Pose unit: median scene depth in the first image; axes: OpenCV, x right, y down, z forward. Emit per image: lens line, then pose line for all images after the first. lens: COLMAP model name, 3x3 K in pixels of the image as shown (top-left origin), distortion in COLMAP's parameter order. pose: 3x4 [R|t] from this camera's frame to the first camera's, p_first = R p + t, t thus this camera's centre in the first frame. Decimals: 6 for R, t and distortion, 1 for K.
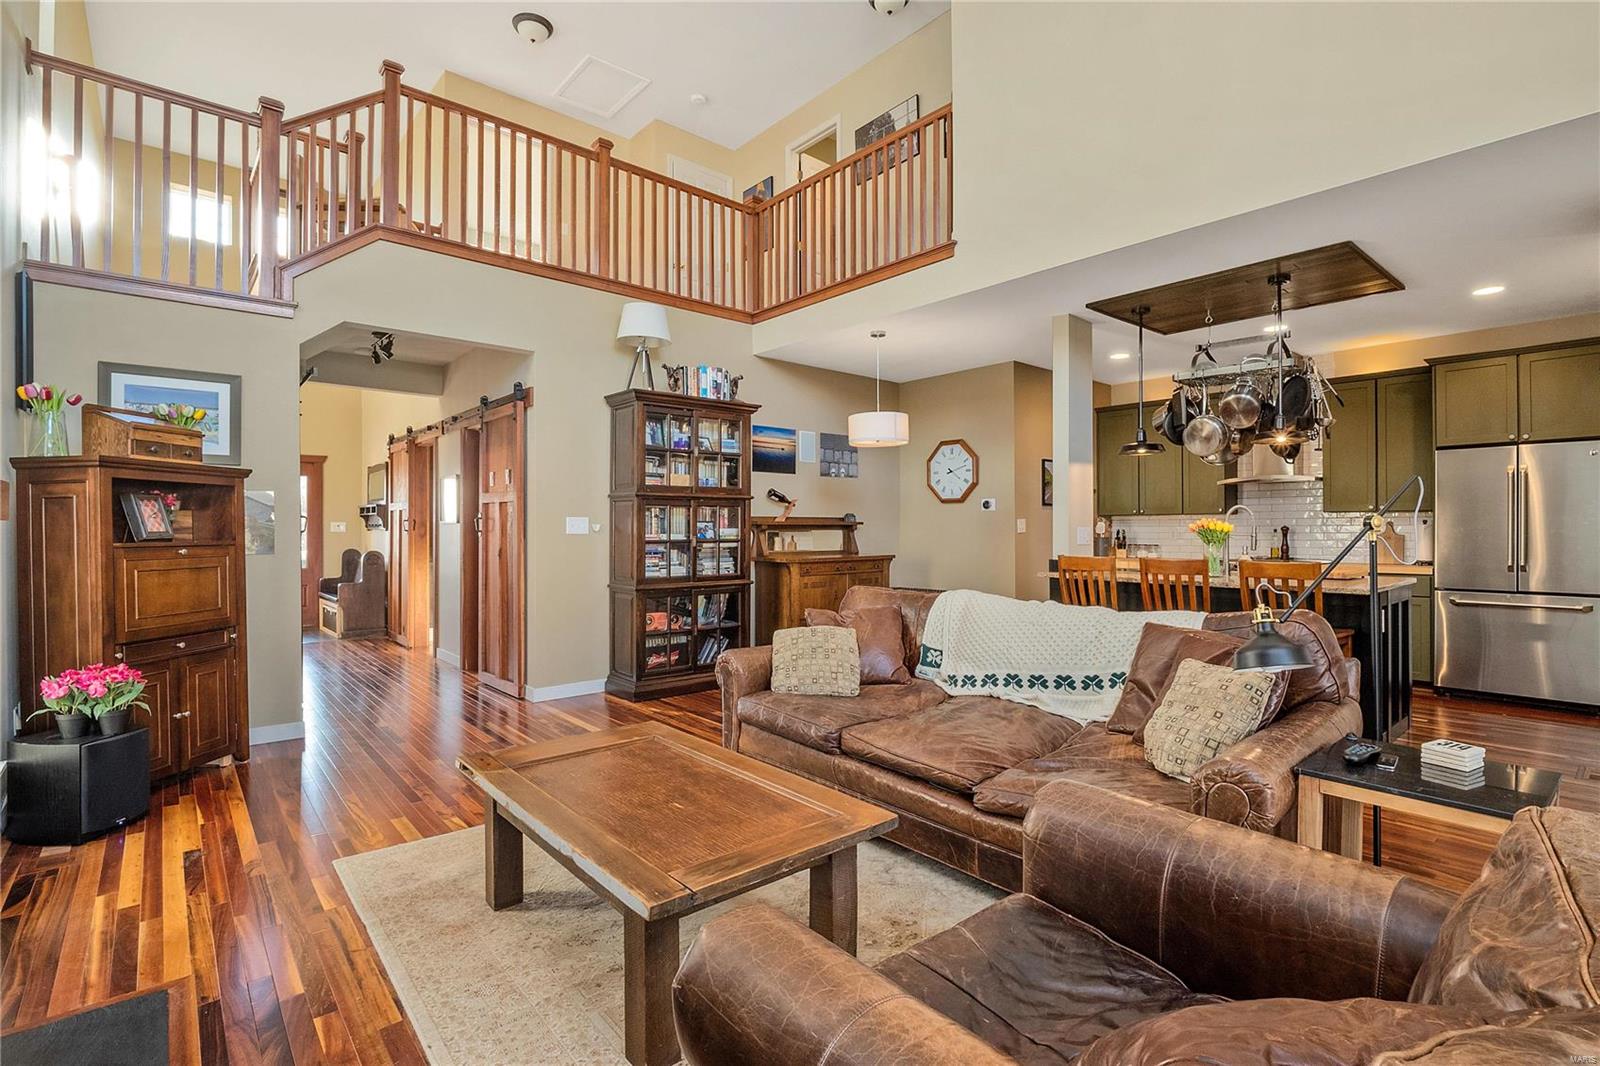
lens RADIAL K [[745.7, 0, 806.9], [0, 745.7, 524.3], [0, 0, 1]] dist [-0.018548, -0.000635]
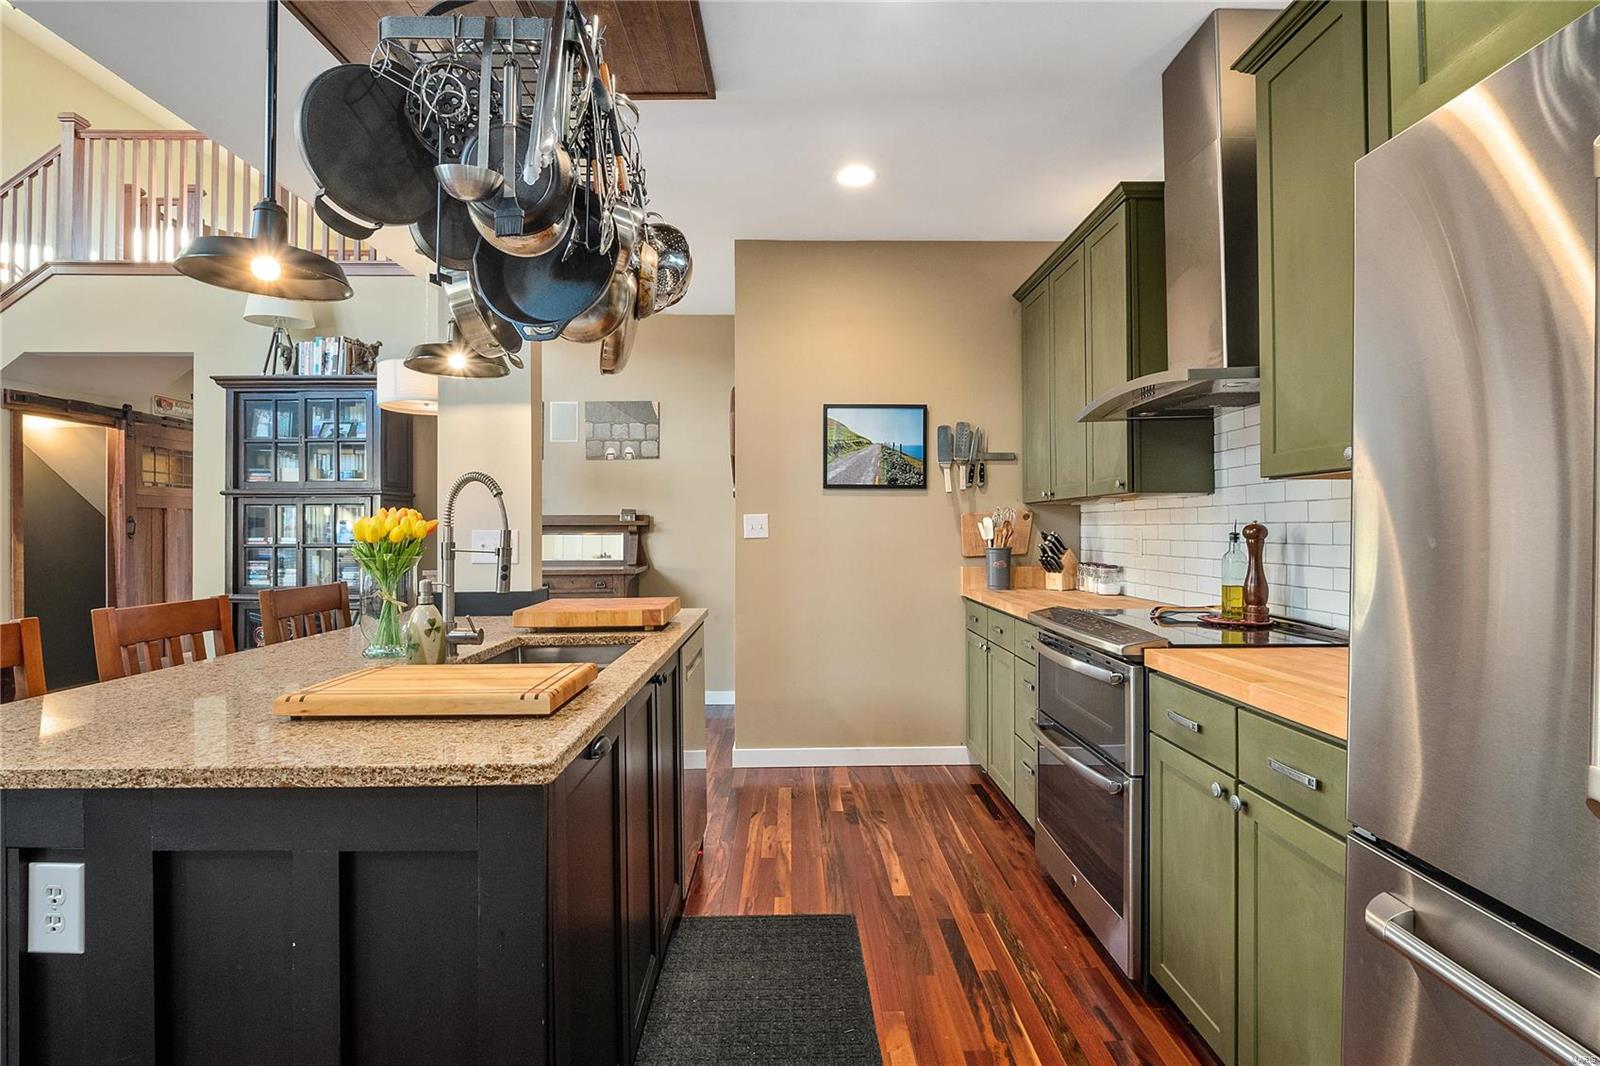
lens RADIAL K [[745.7, 0, 805.0], [0, 745.7, 528.2], [0, 0, 1]] dist [-0.018548, -0.000635]
pose [[0.769971, -0.001888, -0.638076, 0.770832], [0.005510, 0.999978, 0.003690, 0.002257], [0.638055, -0.006357, 0.769964, 0.663989]]
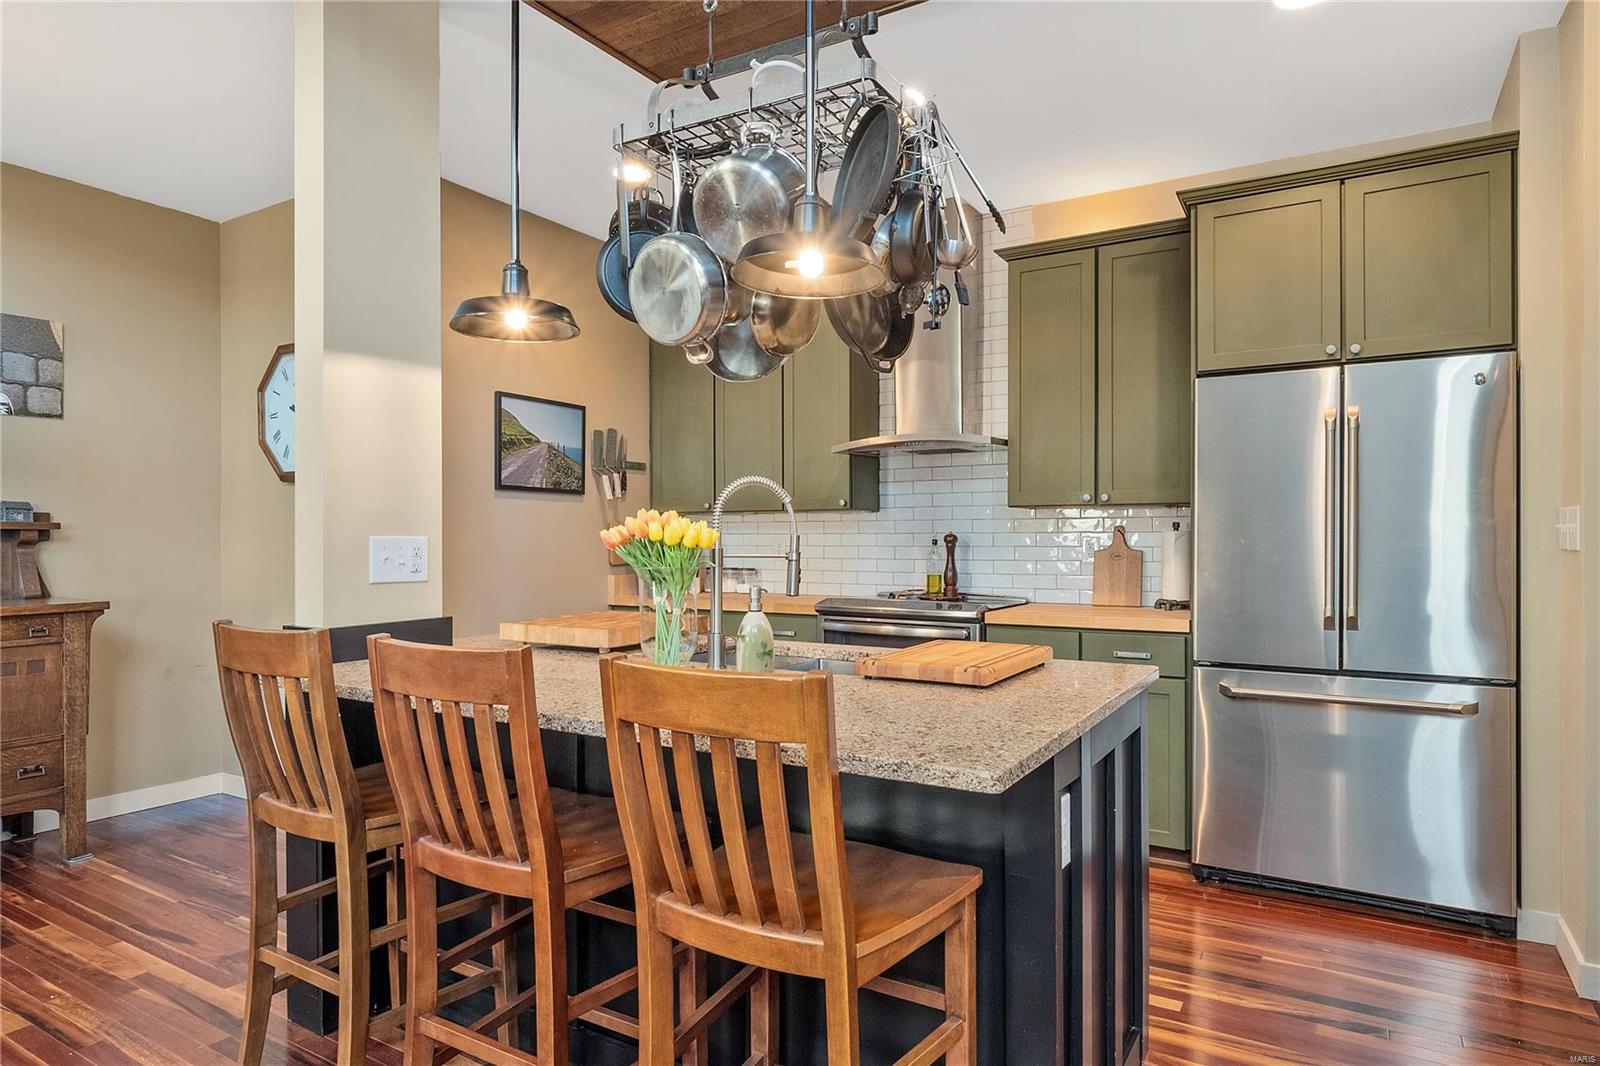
lens RADIAL K [[925.3, 0, 804.9], [0, 925.3, 533.9], [0, 0, 1]] dist [0.003641, -0.000034]
pose [[0.949709, 0.000542, 0.313135, 0.373716], [-0.001580, 0.999994, 0.003061, 0.000888], [-0.313131, -0.003402, 0.949704, 0.446069]]
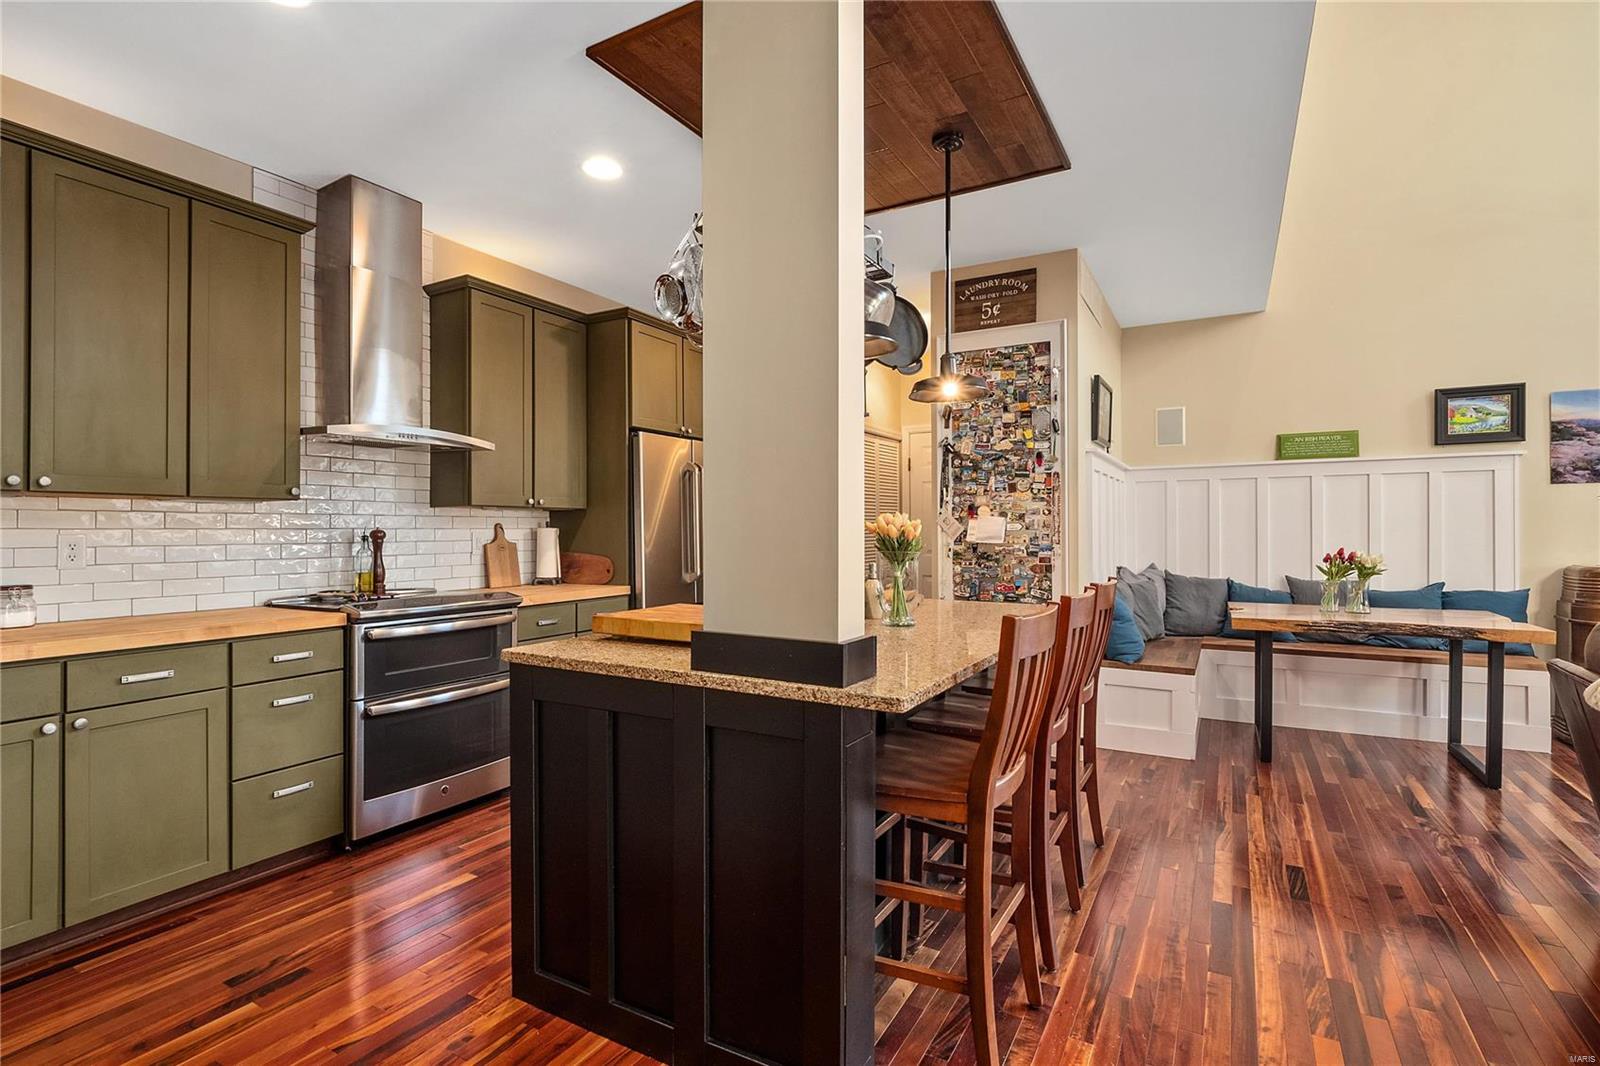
lens RADIAL K [[745.7, 0, 813.0], [0, 745.7, 535.4], [0, 0, 1]] dist [-0.018548, -0.000635]
pose [[-0.342703, -0.001912, 0.939442, 0.062194], [0.000768, 0.999997, 0.002315, 0.005990], [-0.939443, 0.001515, -0.342701, 0.976854]]
